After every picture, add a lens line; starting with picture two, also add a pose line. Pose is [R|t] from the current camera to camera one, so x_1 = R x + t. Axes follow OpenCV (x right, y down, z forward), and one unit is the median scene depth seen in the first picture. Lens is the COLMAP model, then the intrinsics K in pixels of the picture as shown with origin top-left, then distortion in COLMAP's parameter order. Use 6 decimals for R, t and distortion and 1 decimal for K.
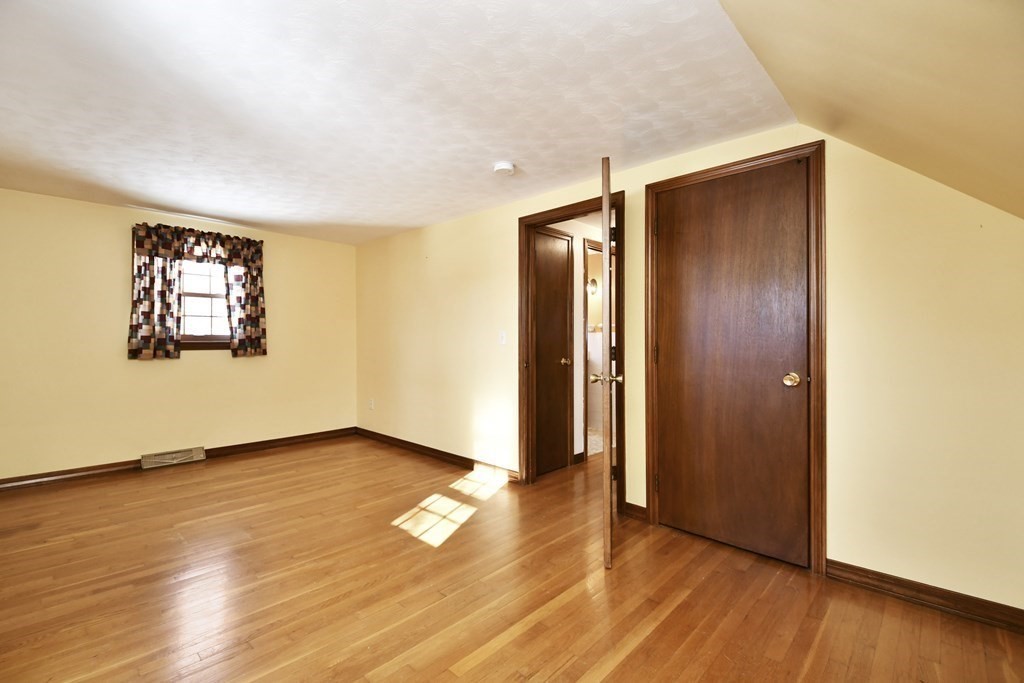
lens RADIAL K [[451.7, 0, 504.7], [0, 451.7, 338.1], [0, 0, 1]] dist [0.033170, -0.025011]
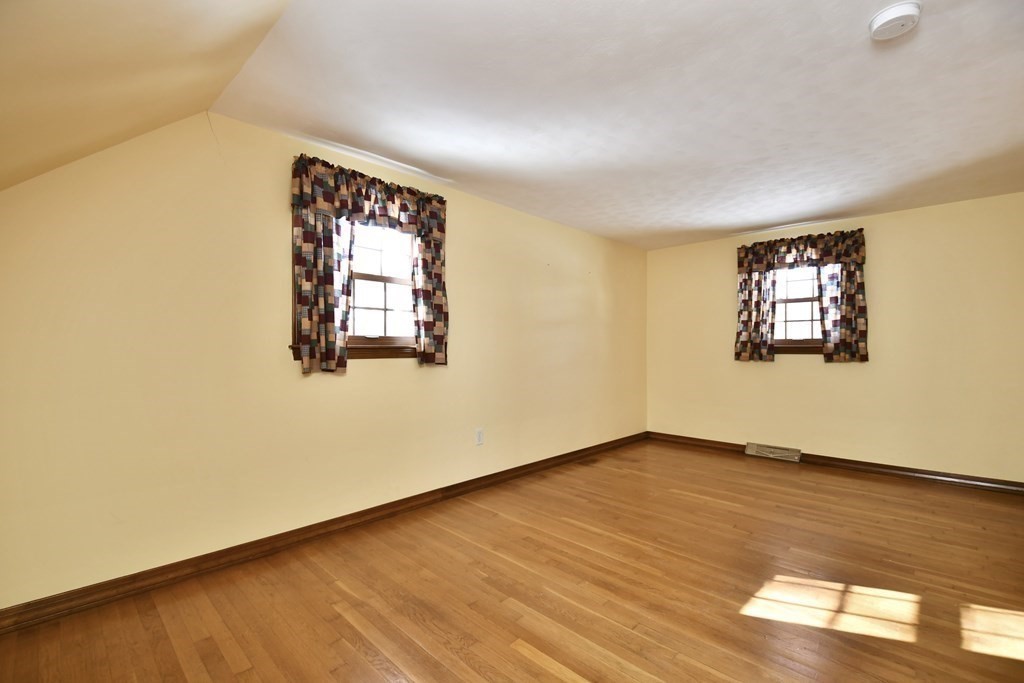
lens RADIAL K [[450.2, 0, 503.5], [0, 450.2, 344.6], [0, 0, 1]] dist [0.027527, -0.018729]
pose [[-0.011931, -0.005242, -0.999915, 0.374319], [0.007368, 0.999959, -0.005330, 0.005723], [0.999902, -0.007431, -0.011892, 0.371829]]
